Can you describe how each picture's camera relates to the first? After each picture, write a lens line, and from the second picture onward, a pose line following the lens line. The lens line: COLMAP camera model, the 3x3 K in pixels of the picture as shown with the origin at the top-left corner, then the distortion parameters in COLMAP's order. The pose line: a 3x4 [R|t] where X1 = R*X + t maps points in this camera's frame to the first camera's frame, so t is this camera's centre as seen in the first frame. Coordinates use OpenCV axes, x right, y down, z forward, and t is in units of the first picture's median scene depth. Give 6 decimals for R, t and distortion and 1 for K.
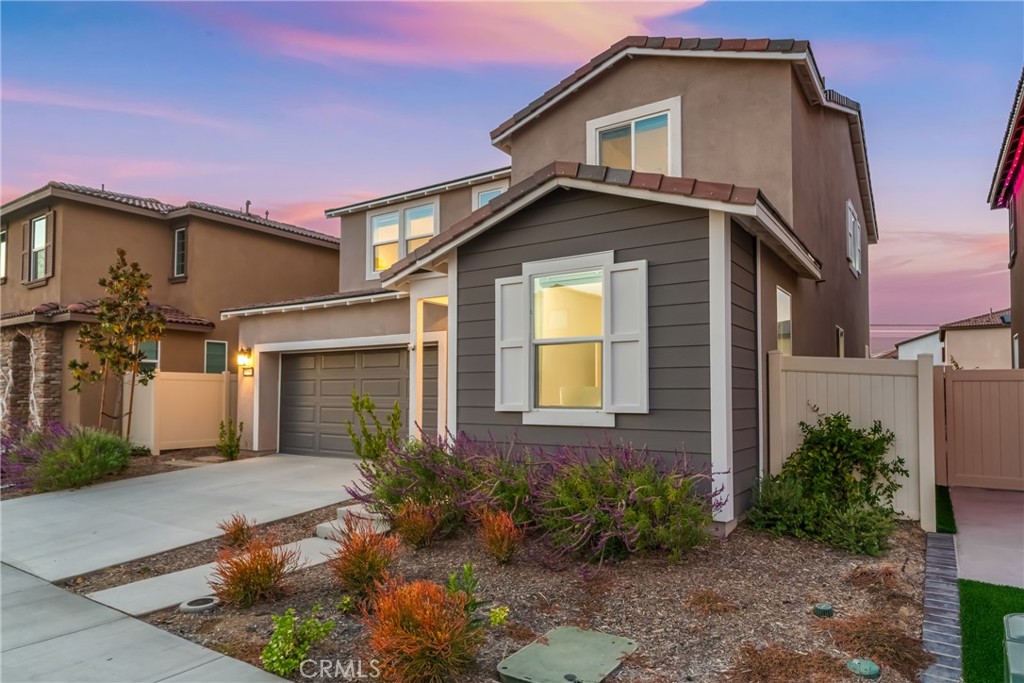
lens RADIAL K [[619.1, 0, 519.3], [0, 619.1, 379.6], [0, 0, 1]] dist [0.000485, -0.000064]
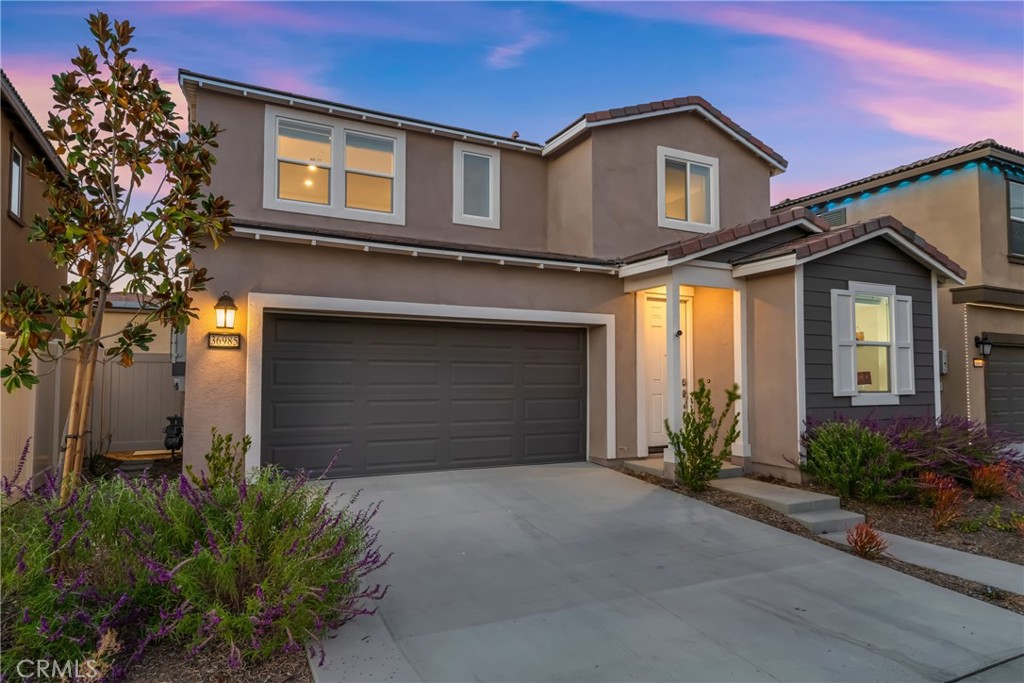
lens RADIAL K [[601.3, 0, 511.4], [0, 601.3, 342.2], [0, 0, 1]] dist [0.027231, 0.000773]
pose [[0.497266, 0.050787, 0.866111, -1.336532], [-0.021388, 0.998699, -0.046282, 0.012667], [-0.867335, 0.004490, 0.497705, 0.913140]]
